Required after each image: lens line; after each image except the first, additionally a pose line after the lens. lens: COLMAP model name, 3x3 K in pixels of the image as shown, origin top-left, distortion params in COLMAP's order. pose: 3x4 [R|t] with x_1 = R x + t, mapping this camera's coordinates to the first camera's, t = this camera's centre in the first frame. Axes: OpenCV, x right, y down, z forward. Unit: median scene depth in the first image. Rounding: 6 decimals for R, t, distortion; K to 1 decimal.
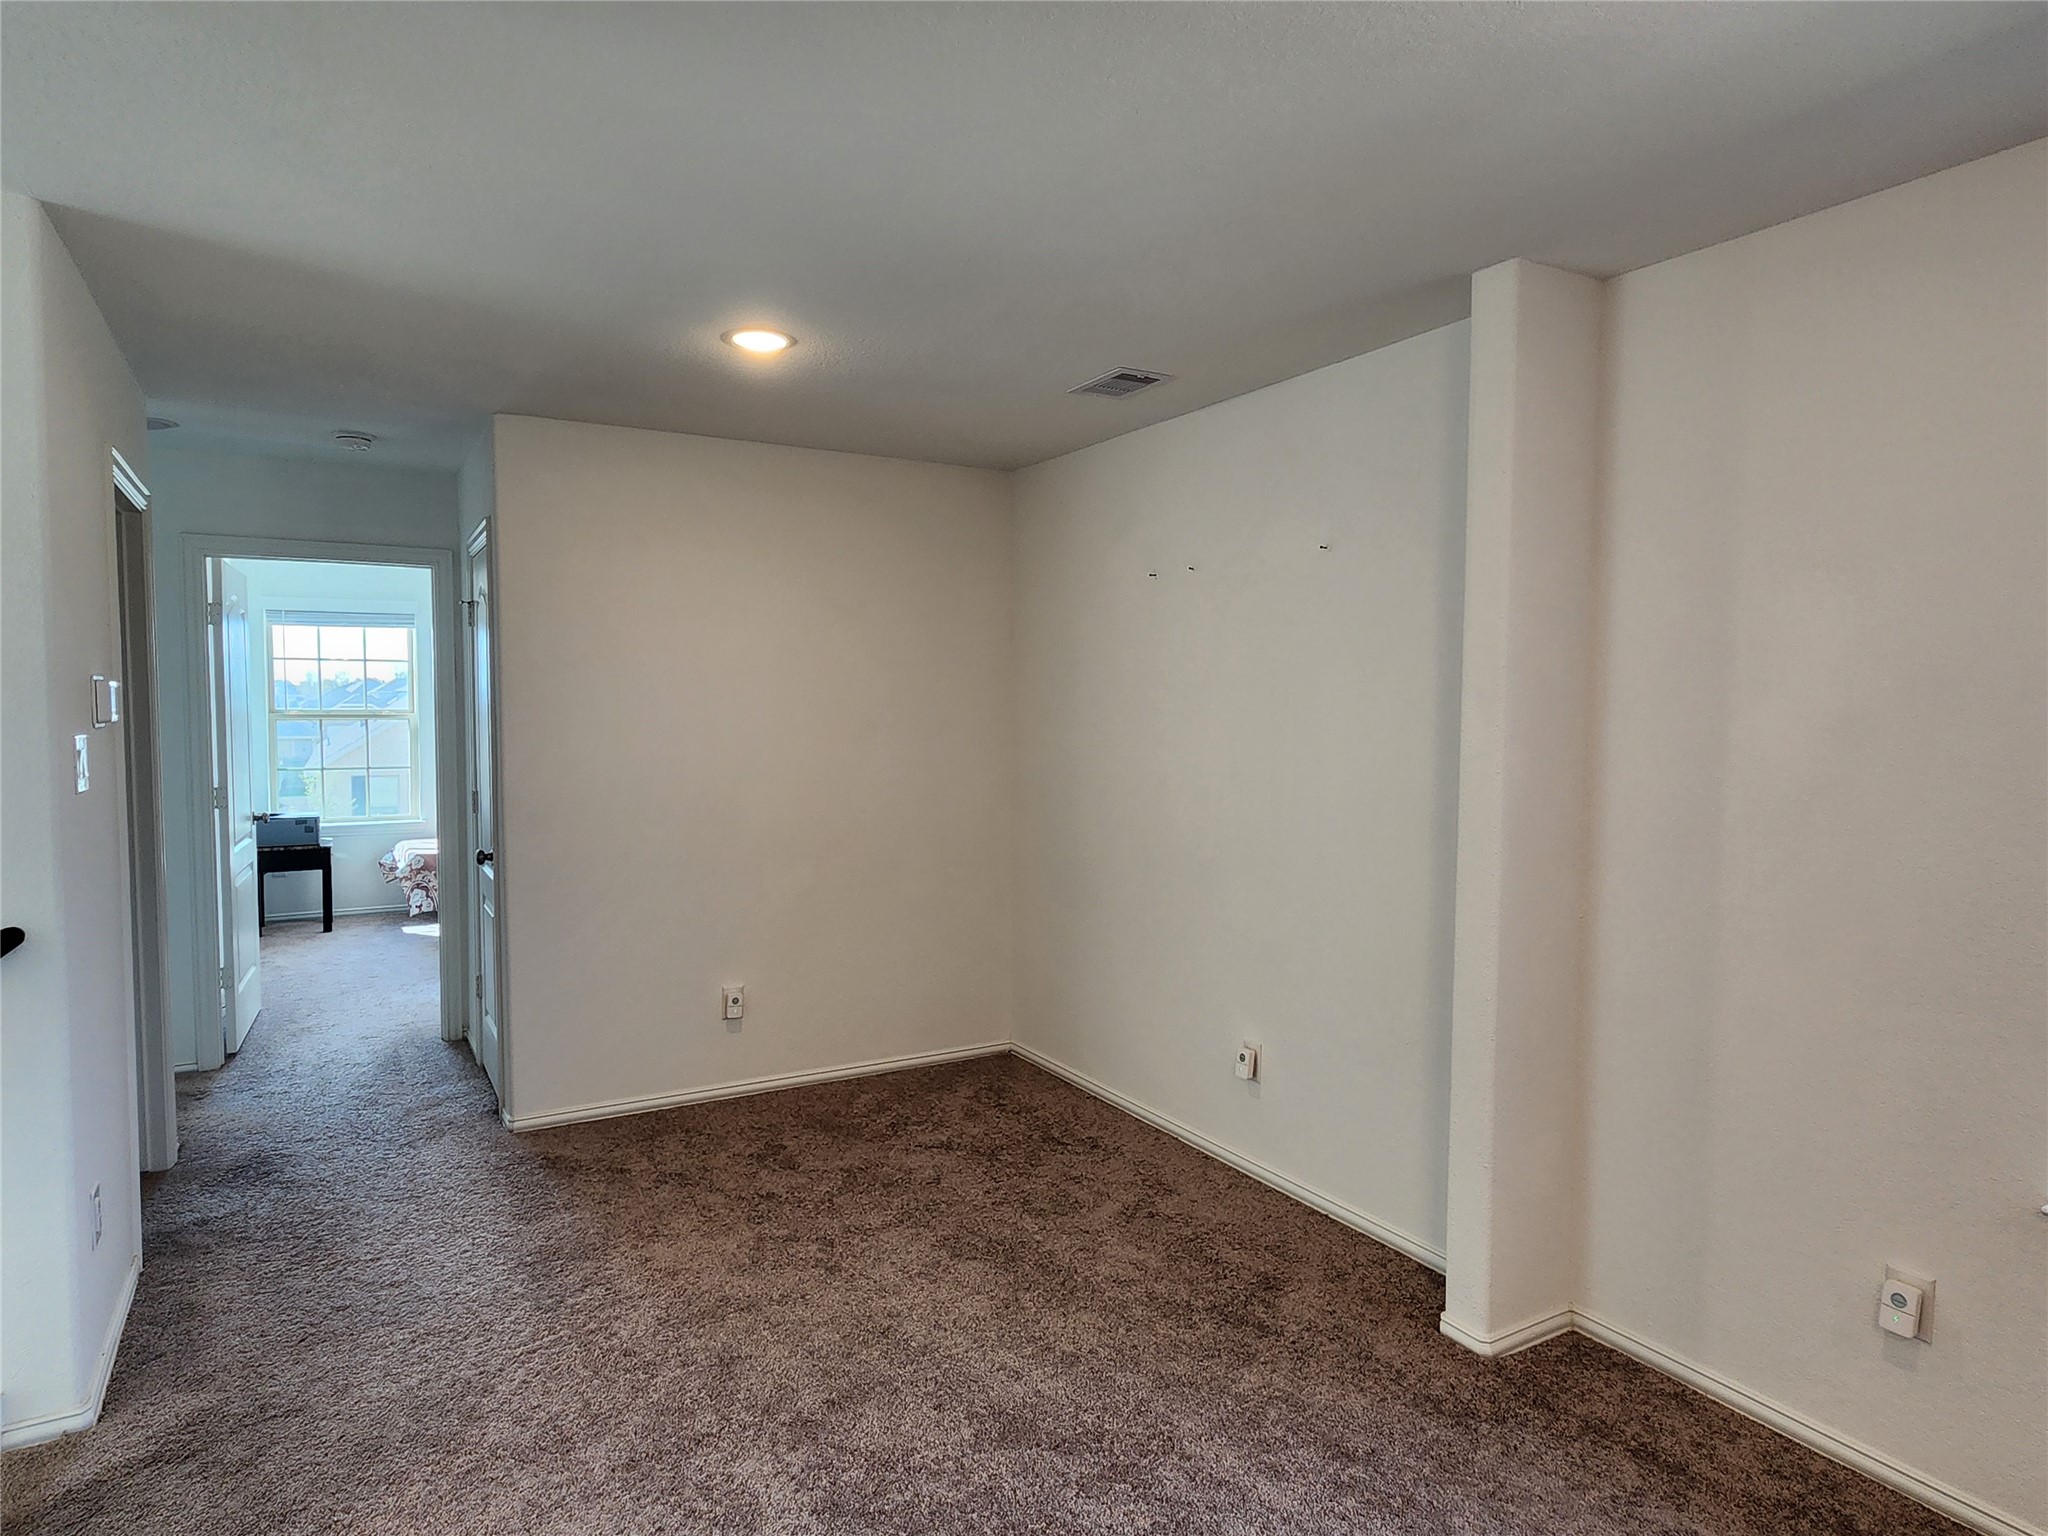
lens RADIAL K [[1202.0, 0, 1024.0], [0, 1202.0, 768.0], [0, 0, 1]] dist [0.000243, -0.001465]
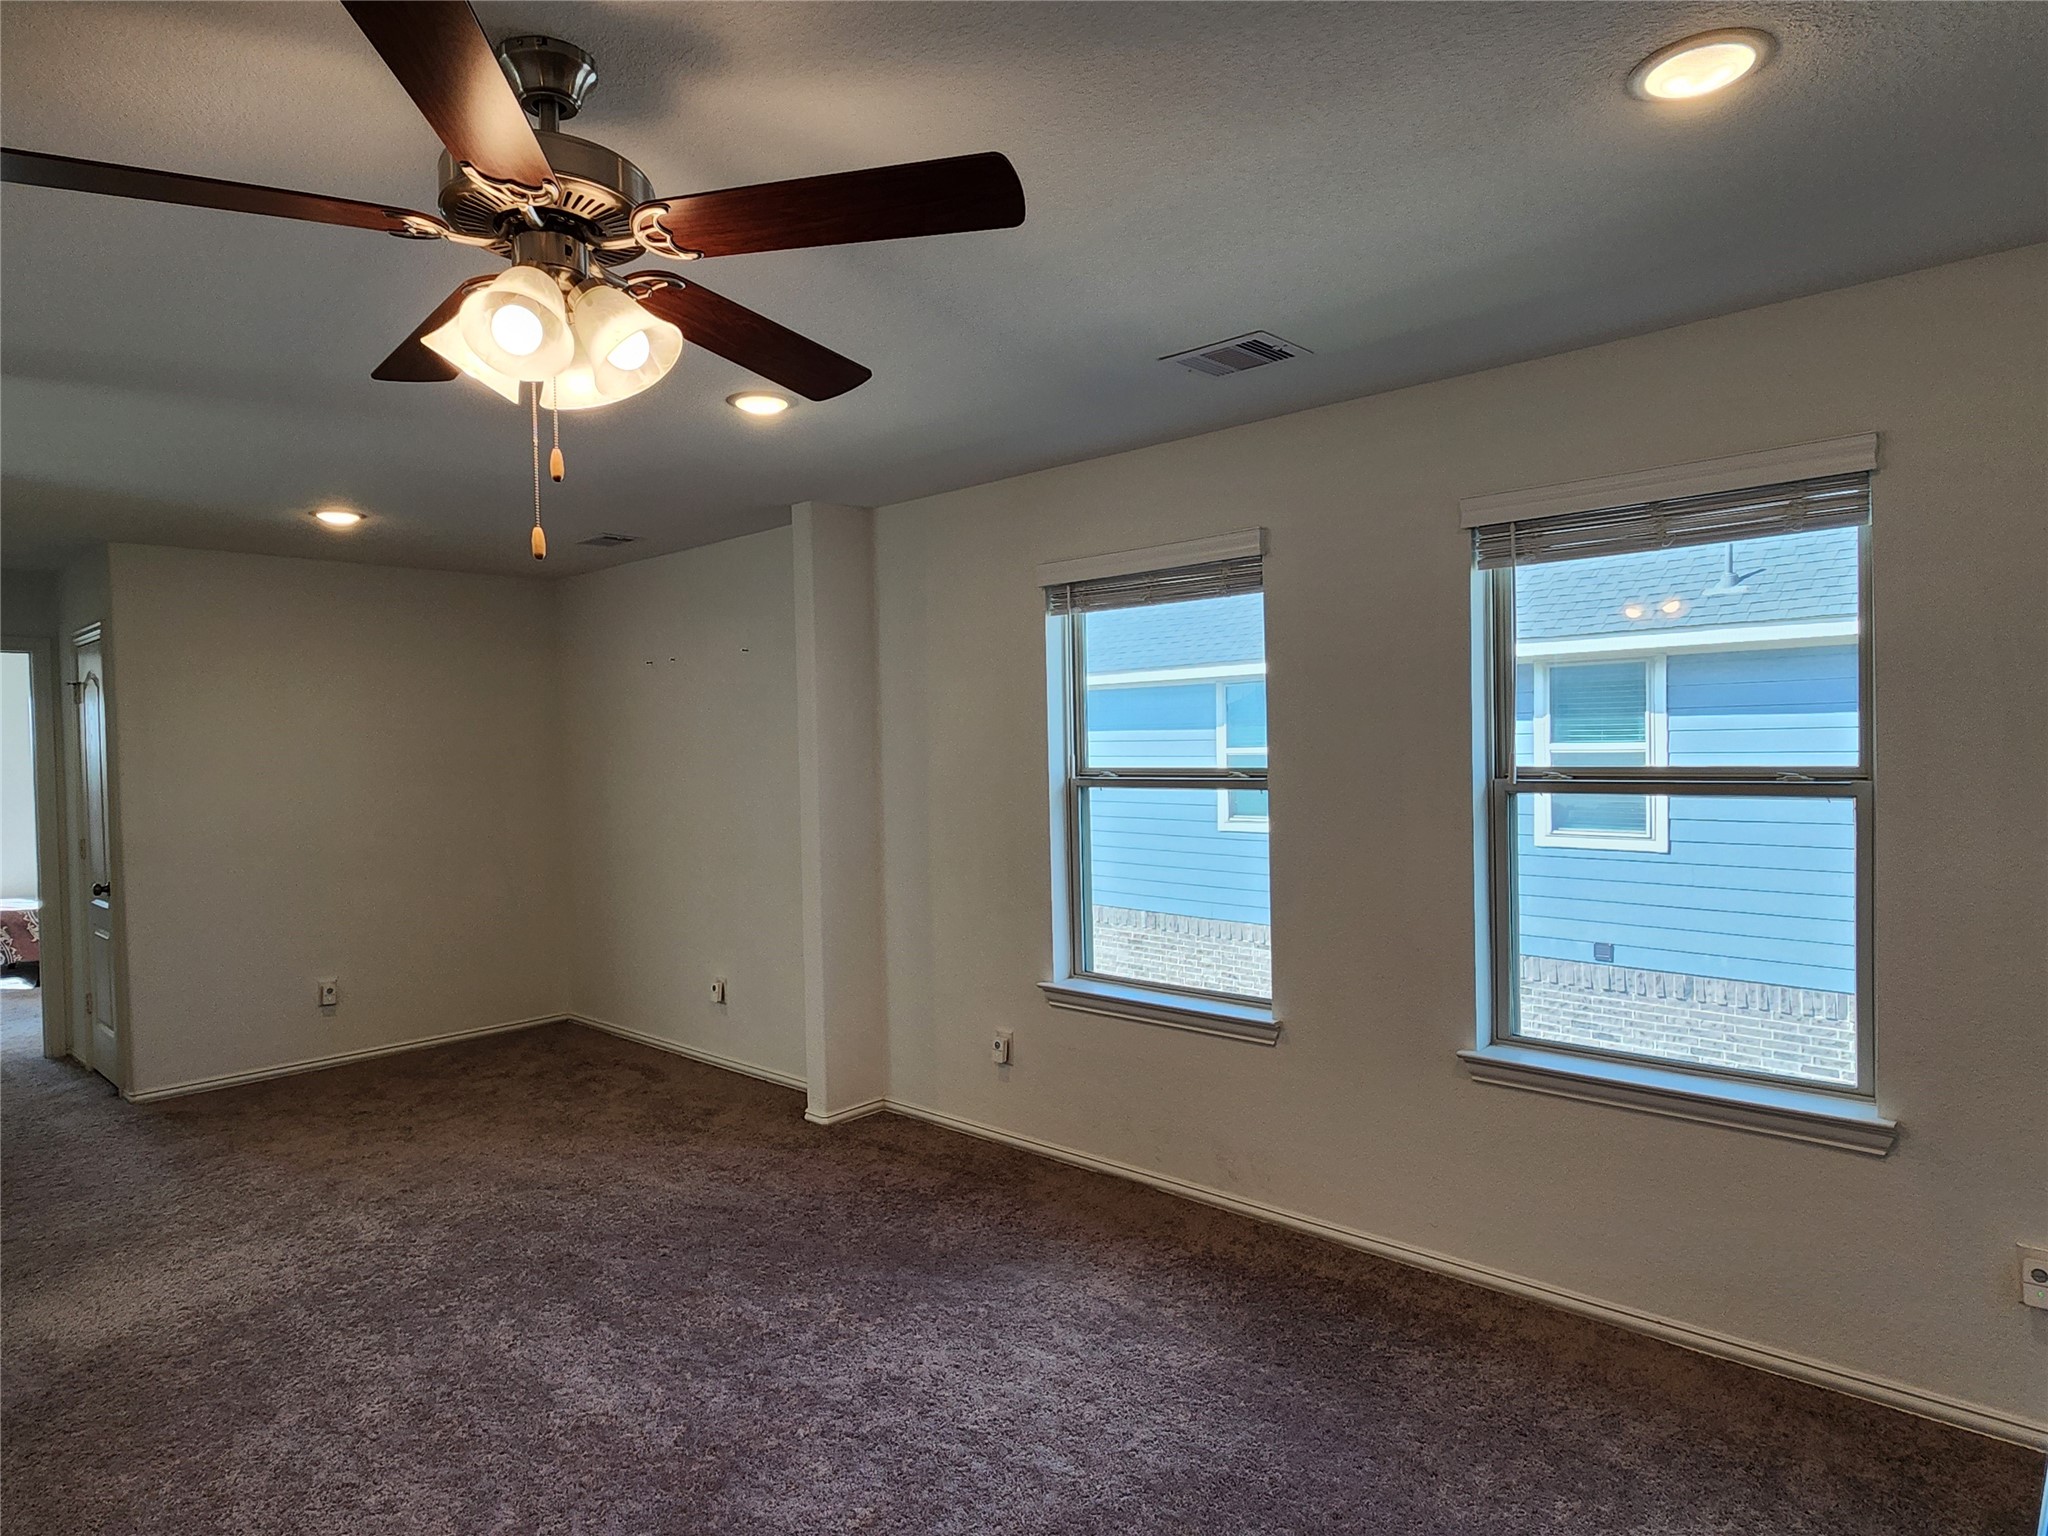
lens RADIAL K [[1202.0, 0, 1024.0], [0, 1202.0, 768.0], [0, 0, 1]] dist [0.000243, -0.001465]
pose [[0.955803, -0.032133, 0.292248, 0.131717], [0.042188, 0.998713, -0.028167, 0.028927], [-0.290966, 0.039252, 0.955928, -0.590137]]
